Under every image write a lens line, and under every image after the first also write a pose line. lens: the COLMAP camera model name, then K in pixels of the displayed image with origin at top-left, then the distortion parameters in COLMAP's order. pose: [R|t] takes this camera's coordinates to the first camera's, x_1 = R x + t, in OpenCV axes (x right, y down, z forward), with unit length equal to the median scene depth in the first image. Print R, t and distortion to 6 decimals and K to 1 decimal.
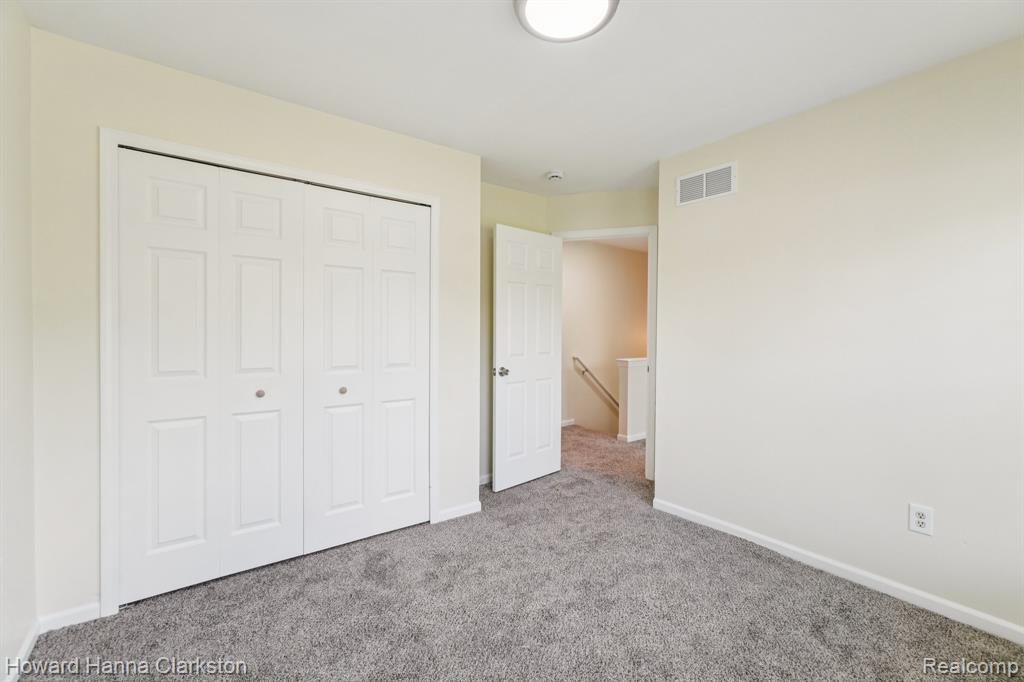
lens RADIAL K [[441.3, 0, 515.8], [0, 441.3, 339.5], [0, 0, 1]] dist [0.001153, 0.000478]
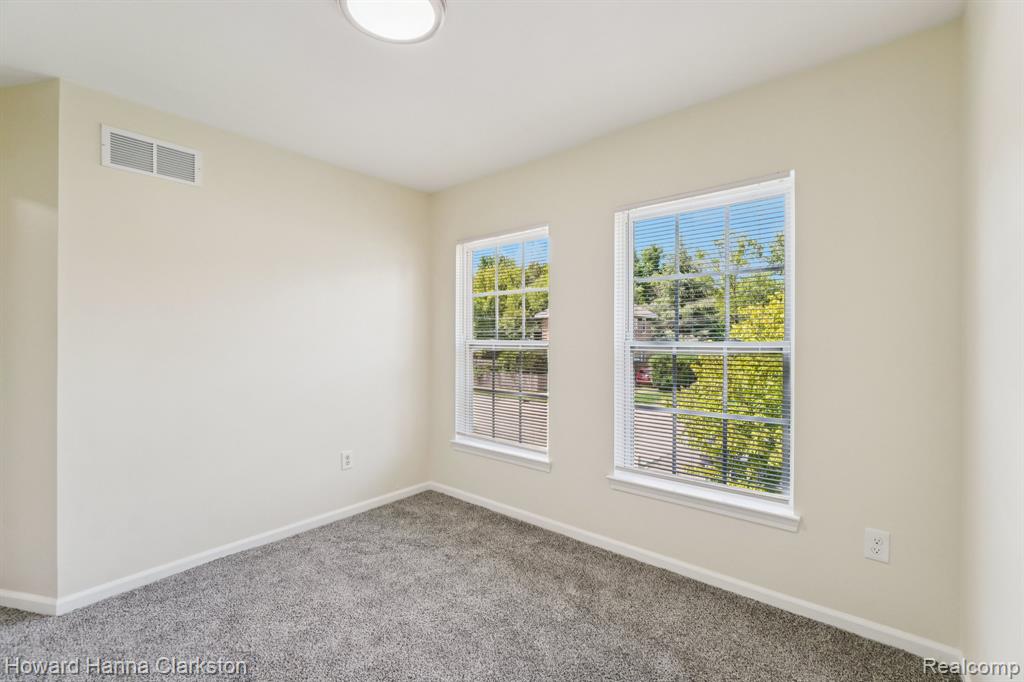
lens RADIAL K [[441.3, 0, 515.8], [0, 441.3, 339.5], [0, 0, 1]] dist [0.001153, 0.000478]
pose [[-0.219870, -0.004255, 0.975520, -0.632294], [0.023453, 0.999678, 0.009646, -0.012333], [-0.975247, 0.024999, -0.219699, 0.670798]]
